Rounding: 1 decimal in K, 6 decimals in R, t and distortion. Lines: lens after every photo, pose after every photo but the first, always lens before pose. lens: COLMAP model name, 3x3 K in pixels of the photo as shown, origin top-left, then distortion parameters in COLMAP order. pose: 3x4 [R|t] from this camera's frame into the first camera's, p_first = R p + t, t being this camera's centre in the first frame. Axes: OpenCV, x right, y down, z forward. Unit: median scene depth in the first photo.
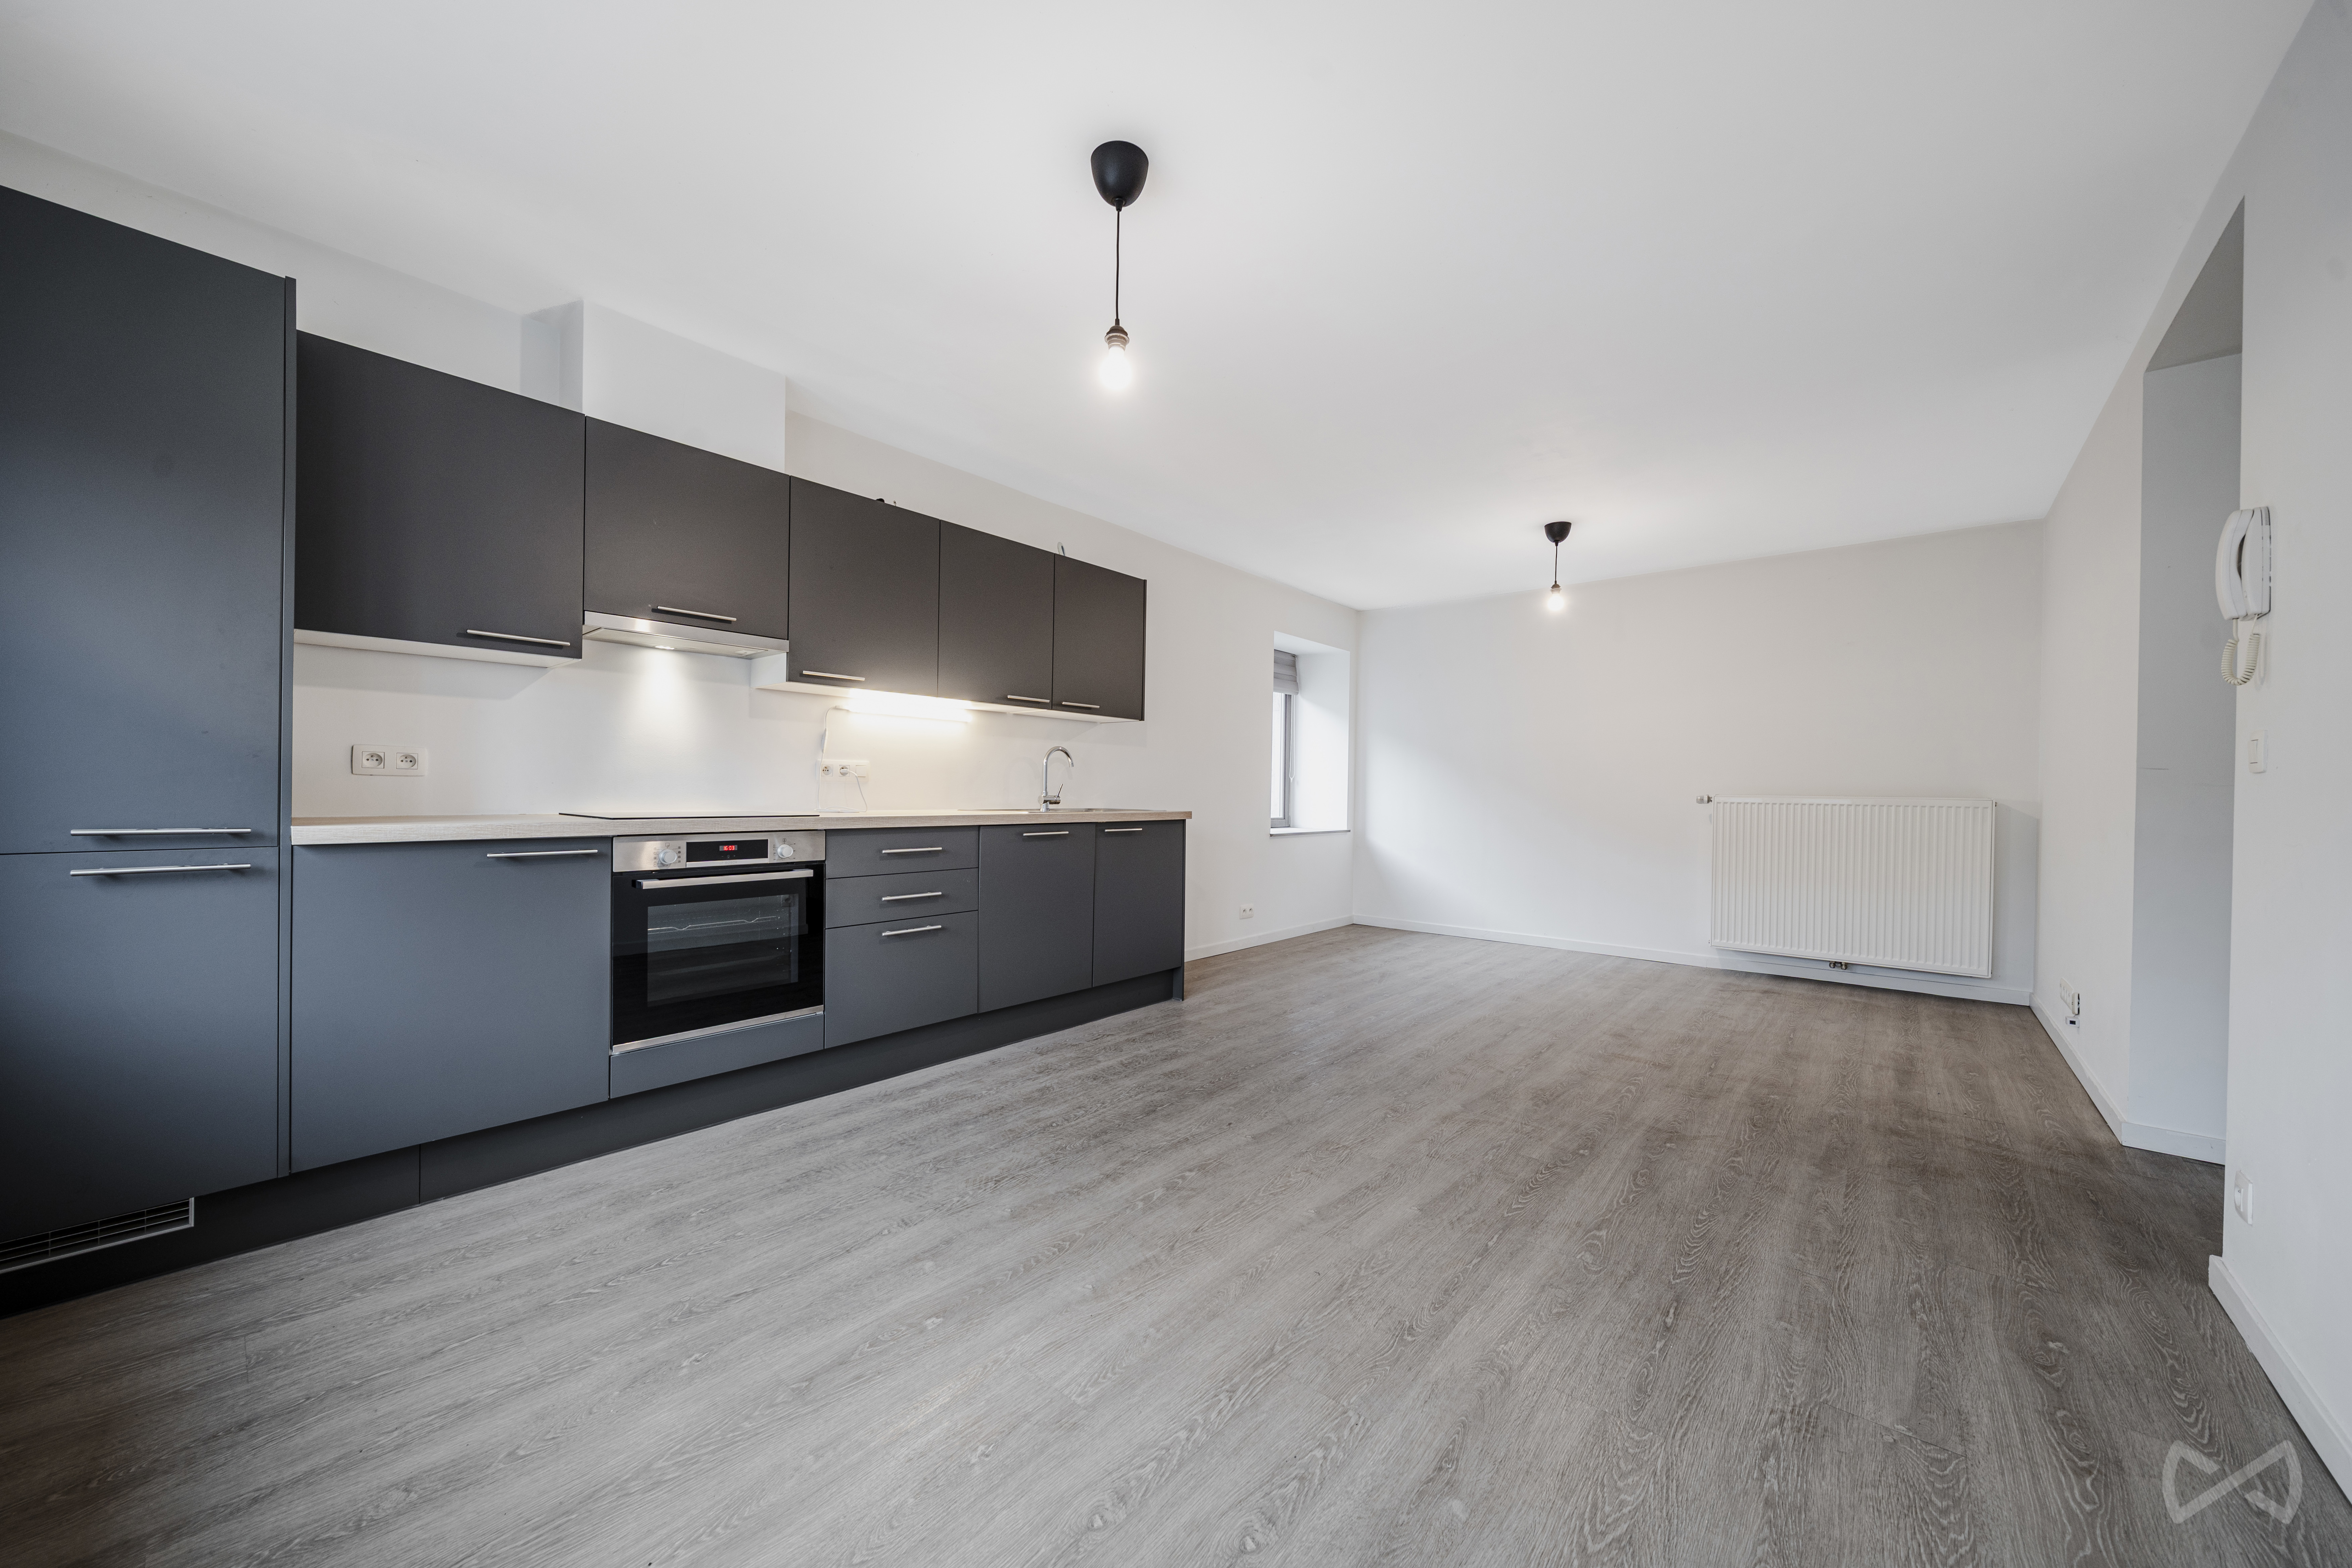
lens RADIAL K [[843.1, 0, 1173.8], [0, 843.1, 790.8], [0, 0, 1]] dist [-0.000192, 0.000013]
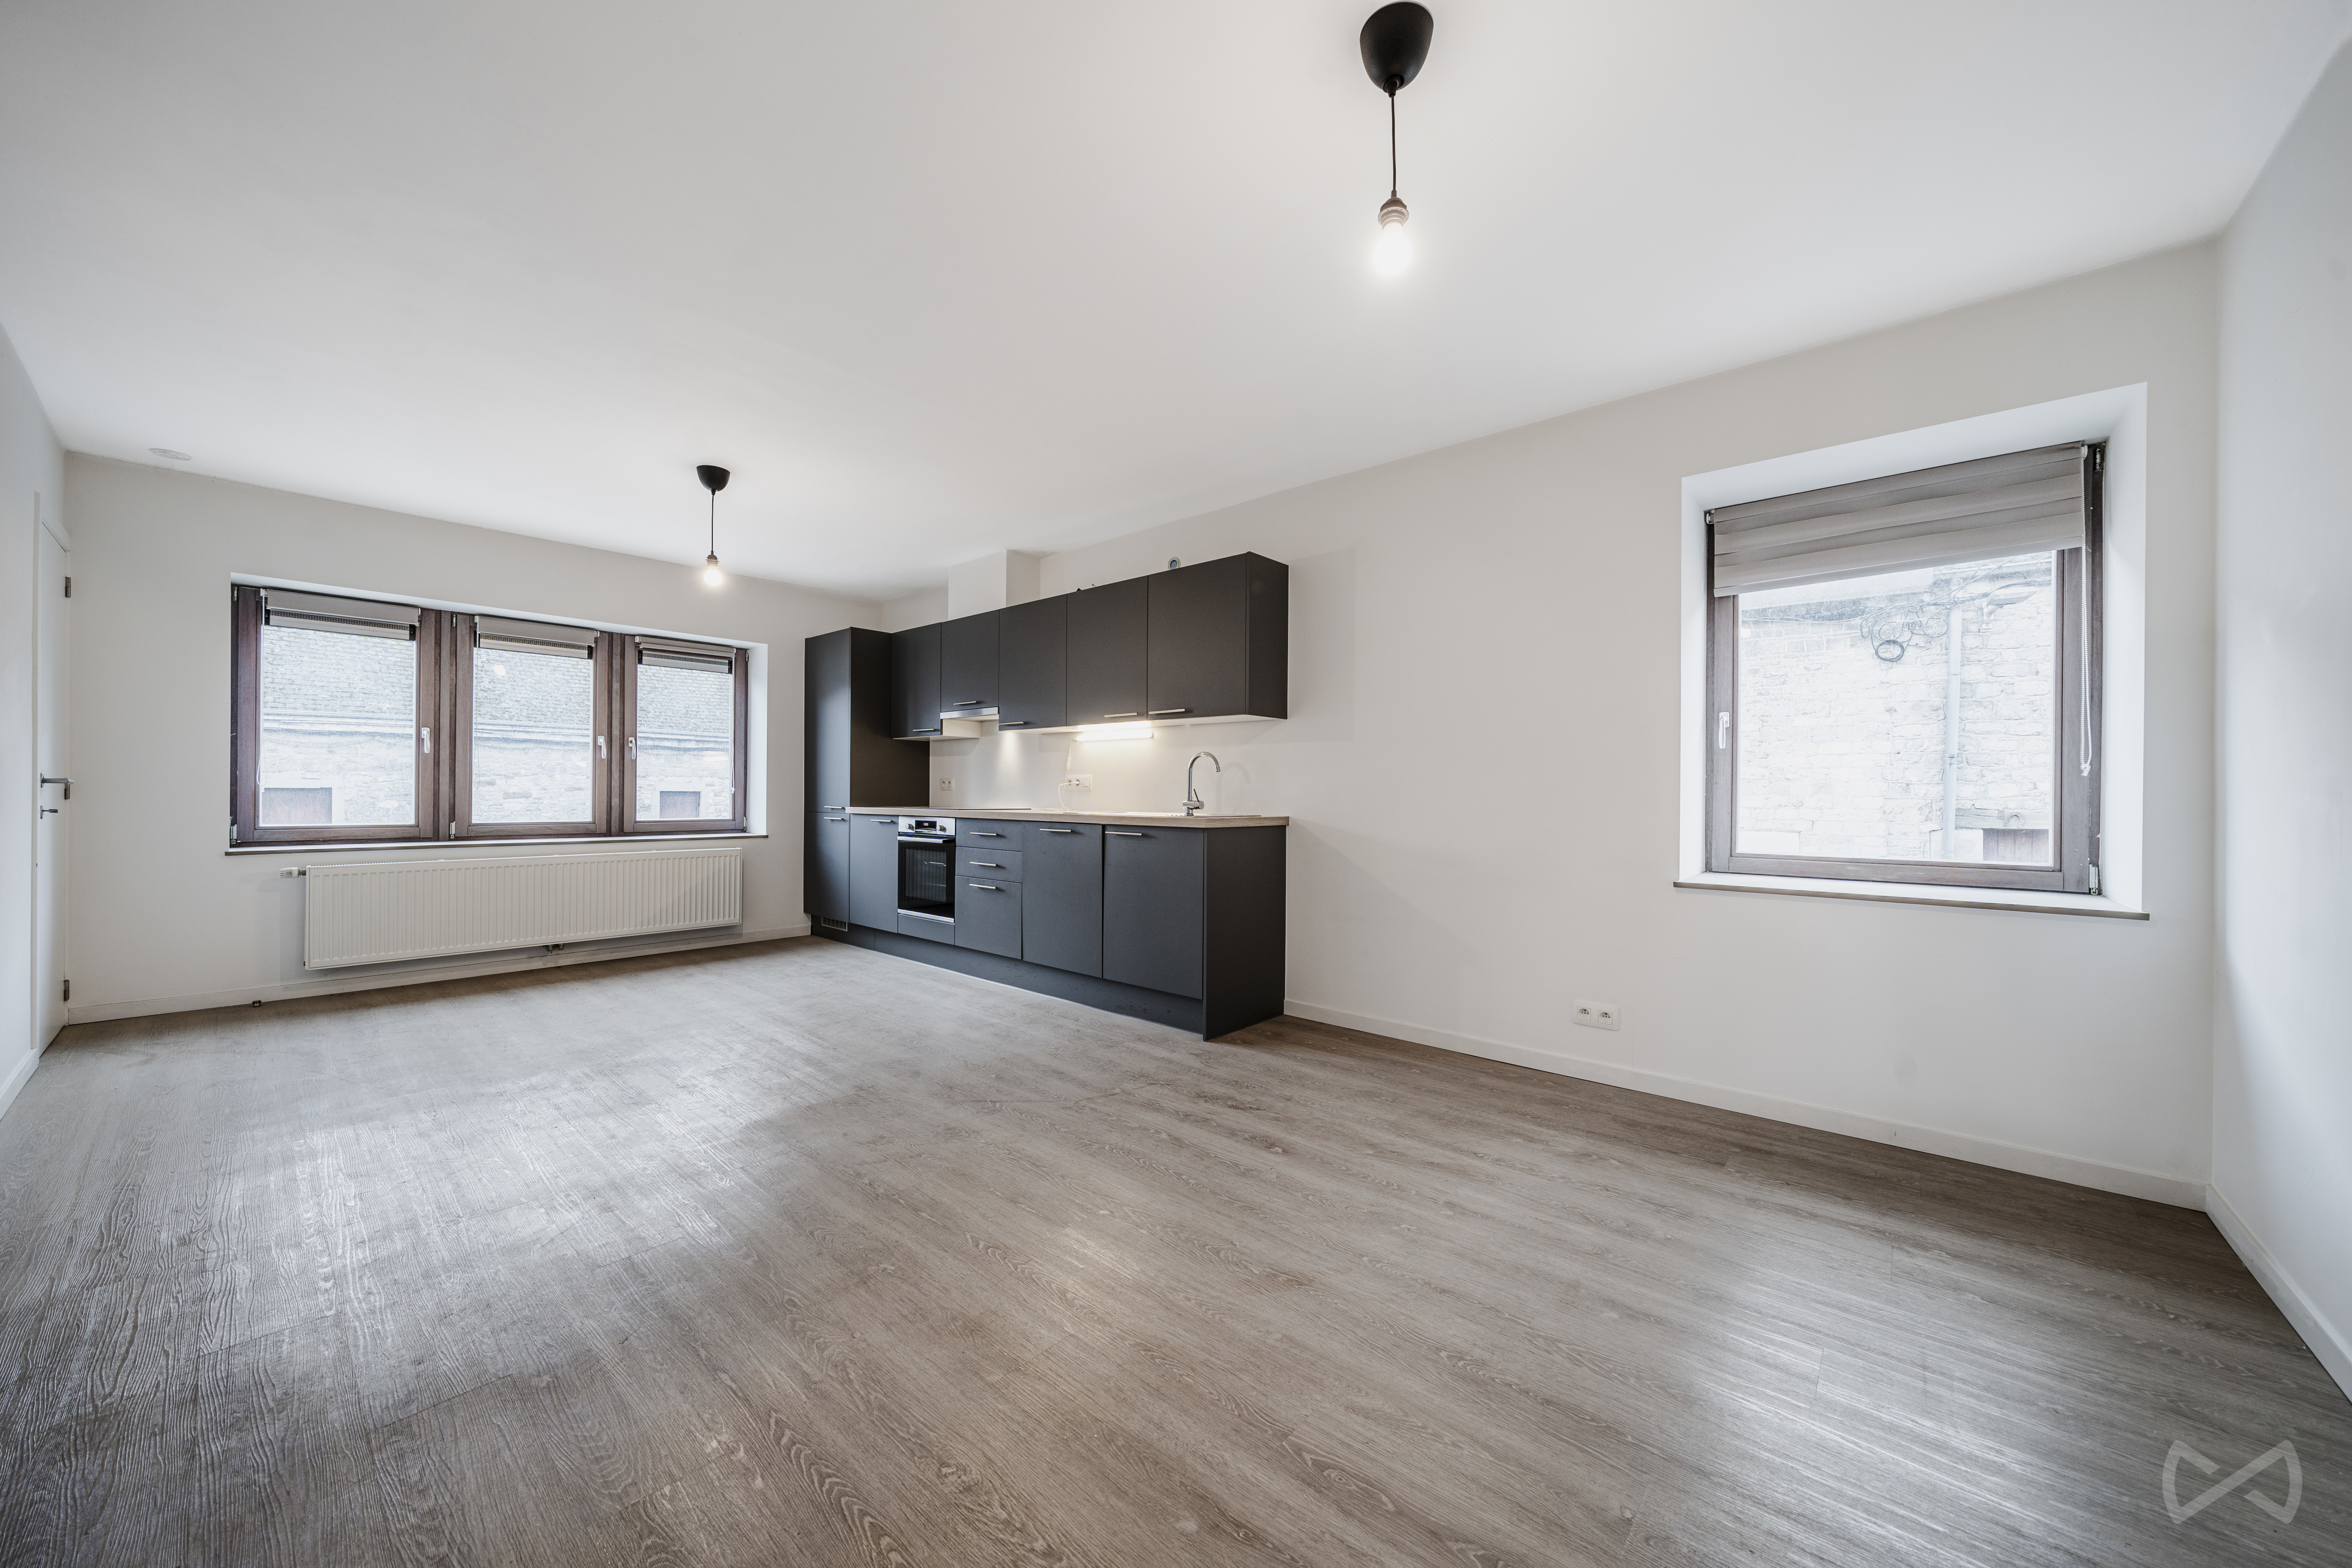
lens RADIAL K [[843.1, 0, 1177.8], [0, 843.1, 789.5], [0, 0, 1]] dist [-0.000192, 0.000013]
pose [[-0.011522, -0.020066, -0.999732, 1.095675], [-0.011041, 0.999740, -0.019939, 0.015524], [0.999873, 0.010808, -0.011741, 1.235282]]
